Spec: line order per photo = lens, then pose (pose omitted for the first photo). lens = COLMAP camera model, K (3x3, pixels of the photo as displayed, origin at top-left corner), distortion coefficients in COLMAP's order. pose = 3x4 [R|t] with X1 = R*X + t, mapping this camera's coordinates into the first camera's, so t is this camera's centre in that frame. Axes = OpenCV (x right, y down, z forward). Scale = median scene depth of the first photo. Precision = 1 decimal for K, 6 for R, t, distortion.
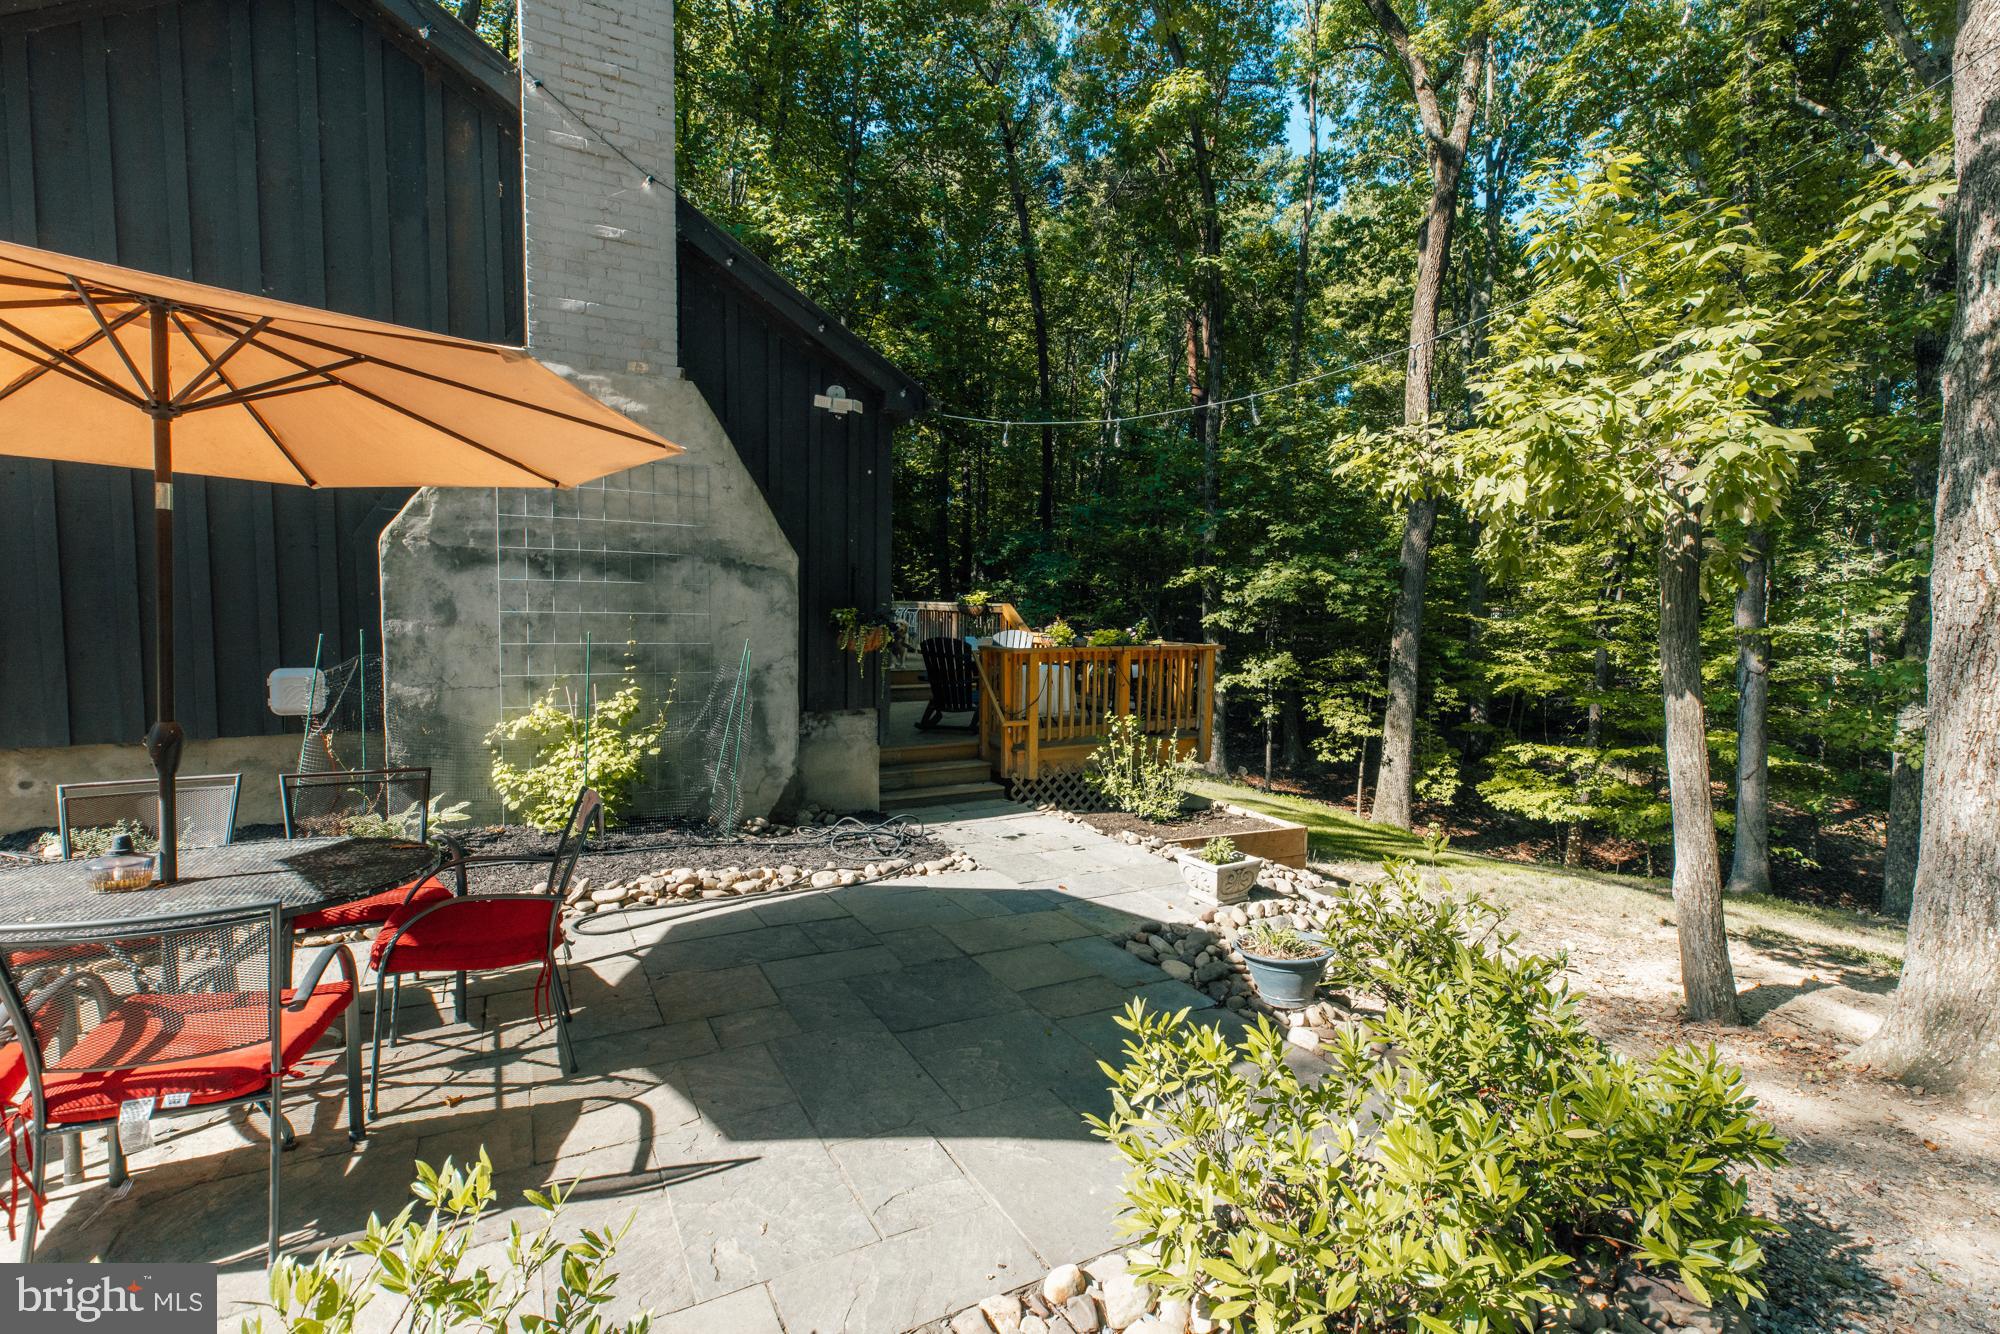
lens RADIAL K [[886.9, 0, 1009.3], [0, 886.9, 665.8], [0, 0, 1]] dist [0.003534, -0.001107]
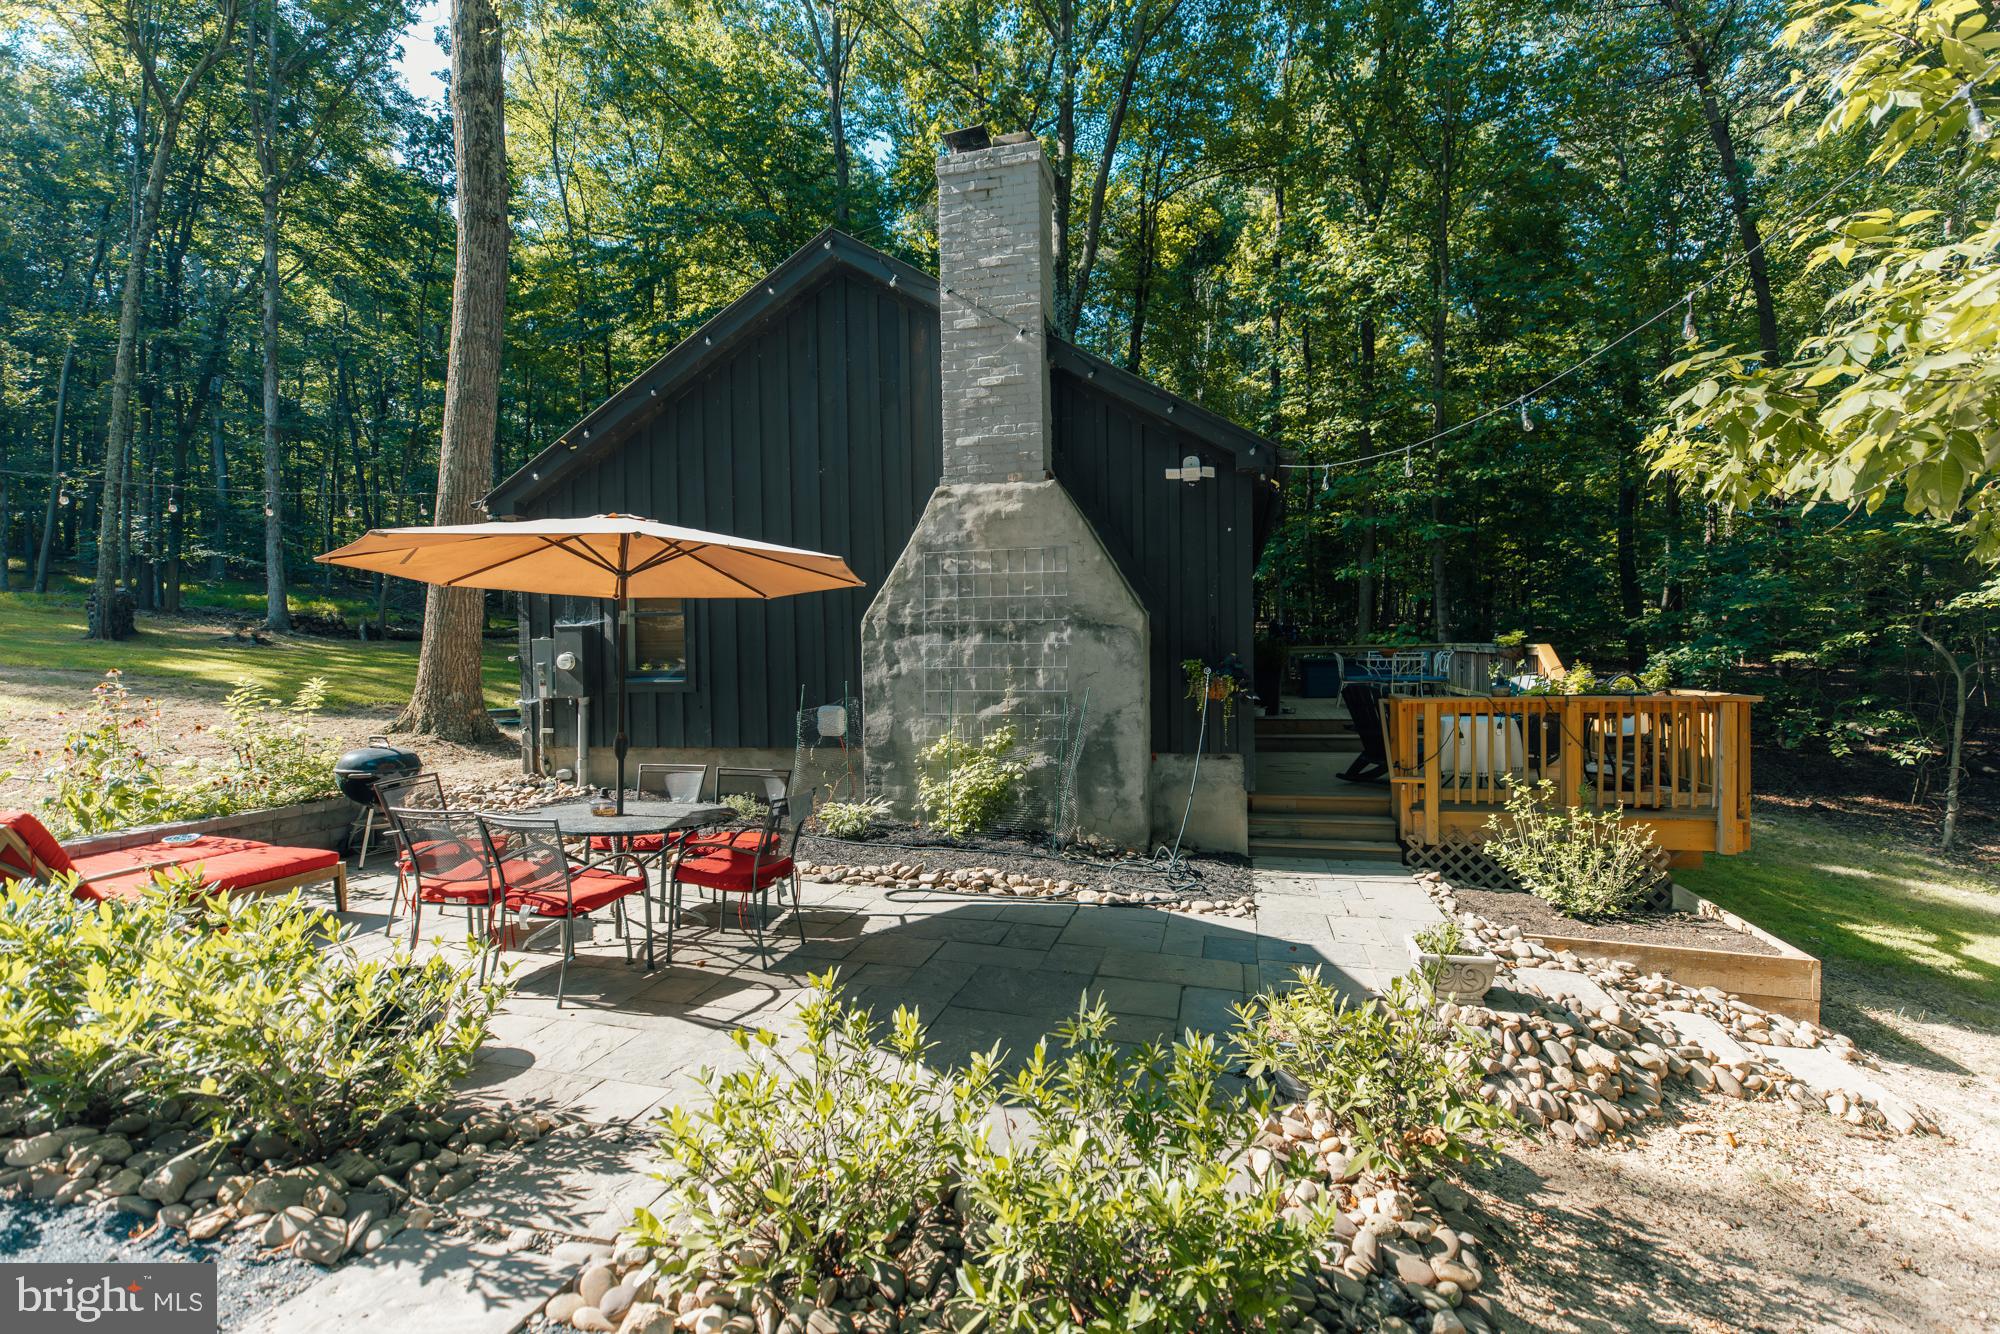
lens RADIAL K [[886.9, 0, 1007.1], [0, 886.9, 665.9], [0, 0, 1]] dist [0.003534, -0.001107]
pose [[0.727192, -0.014440, -0.686282, 0.474705], [-0.019632, 0.998932, -0.041822, -0.008103], [0.686153, 0.043886, 0.726132, 0.072511]]
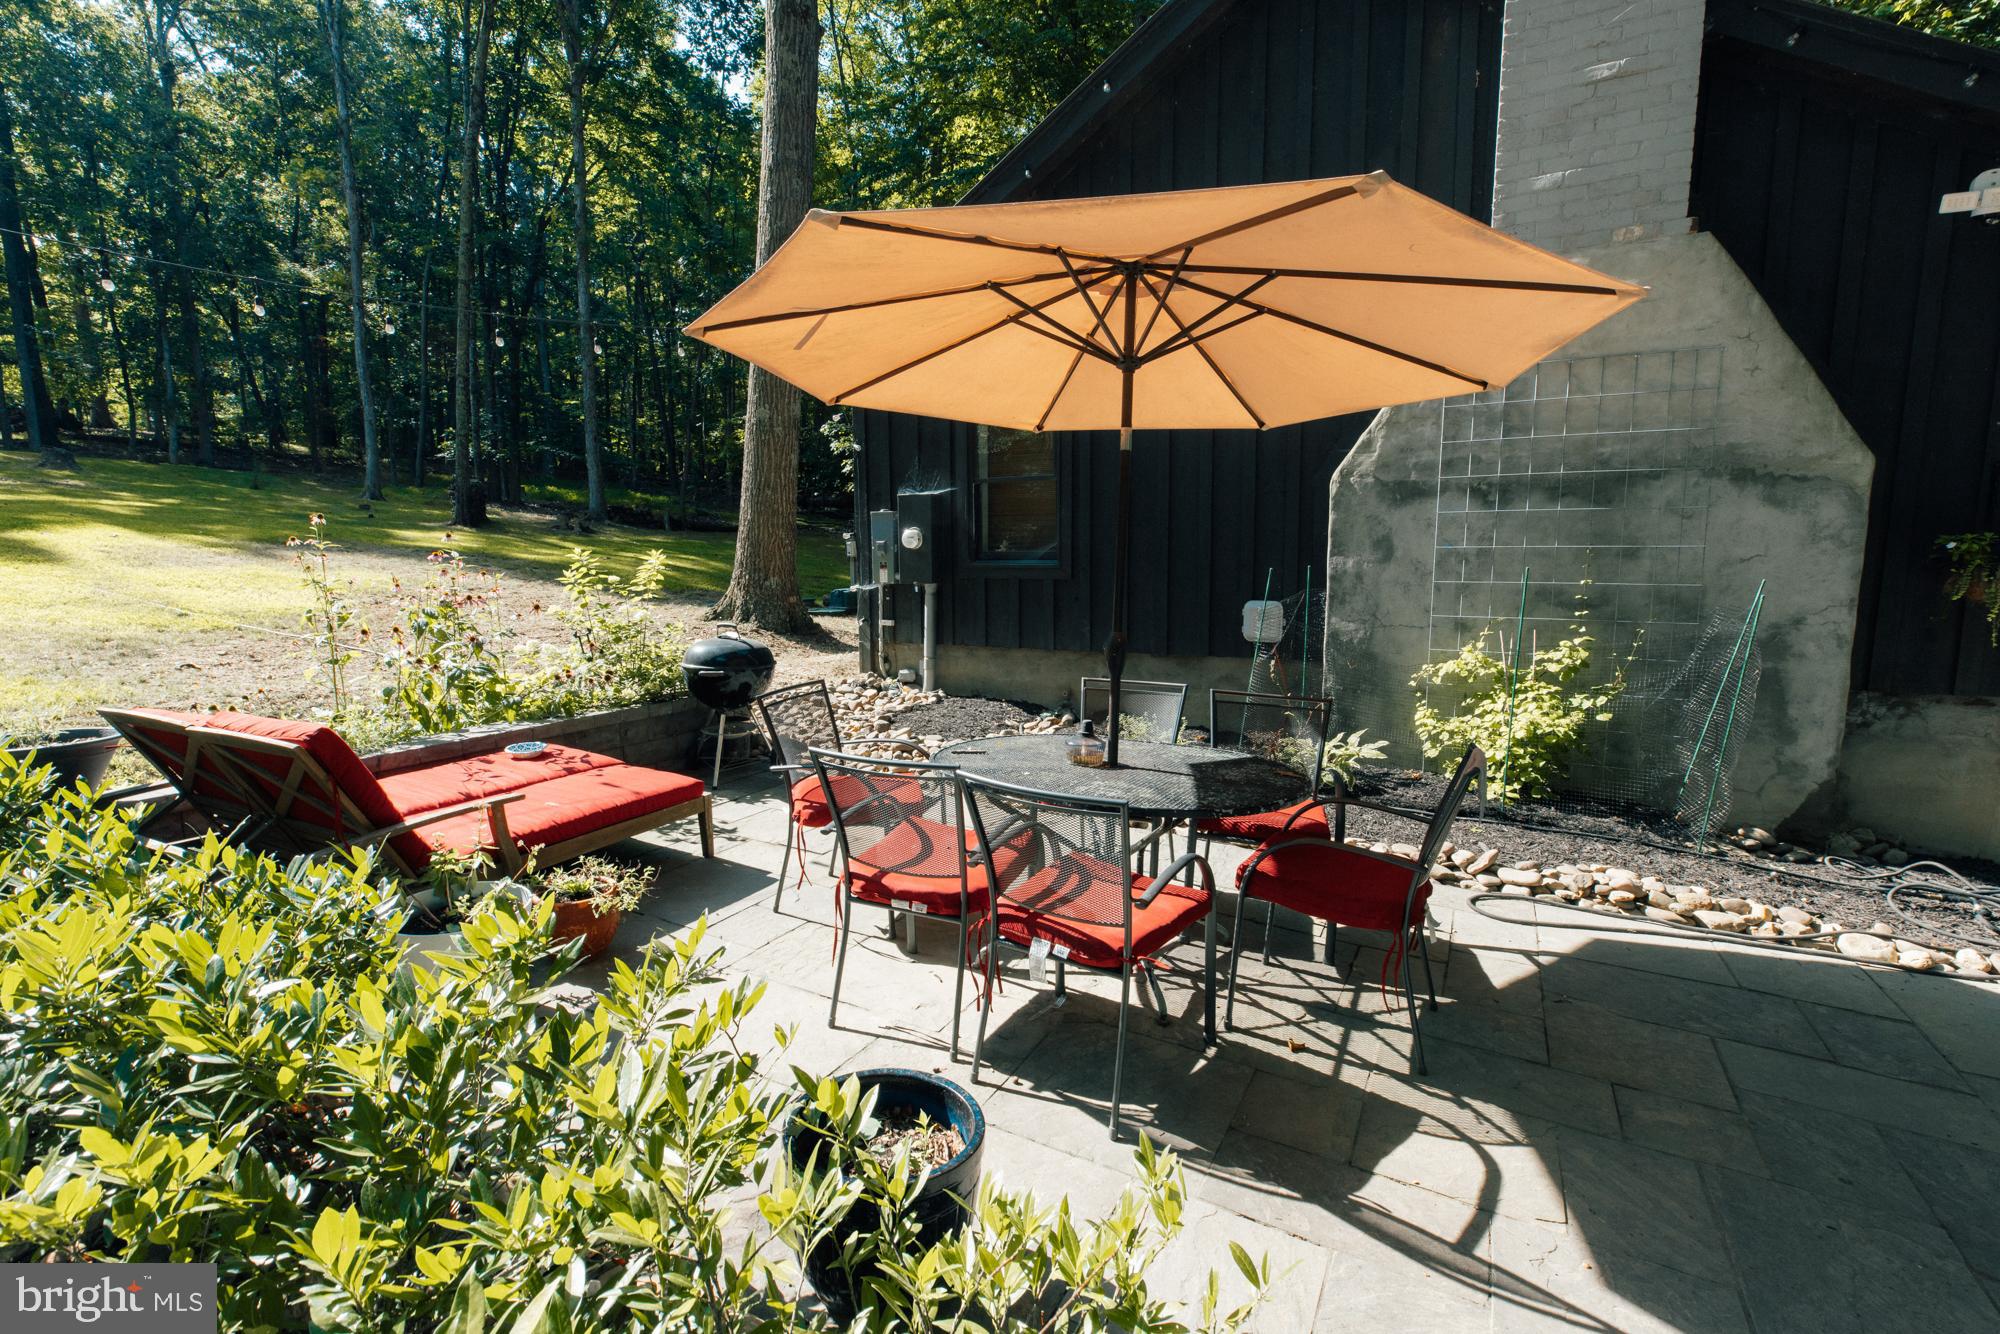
lens RADIAL K [[886.9, 0, 1009.5], [0, 886.9, 665.1], [0, 0, 1]] dist [0.003534, -0.001107]
pose [[0.532117, 0.088495, -0.842033, -0.010499], [-0.043383, 0.996066, 0.077268, 0.010343], [0.845559, -0.004586, 0.533863, 0.113246]]
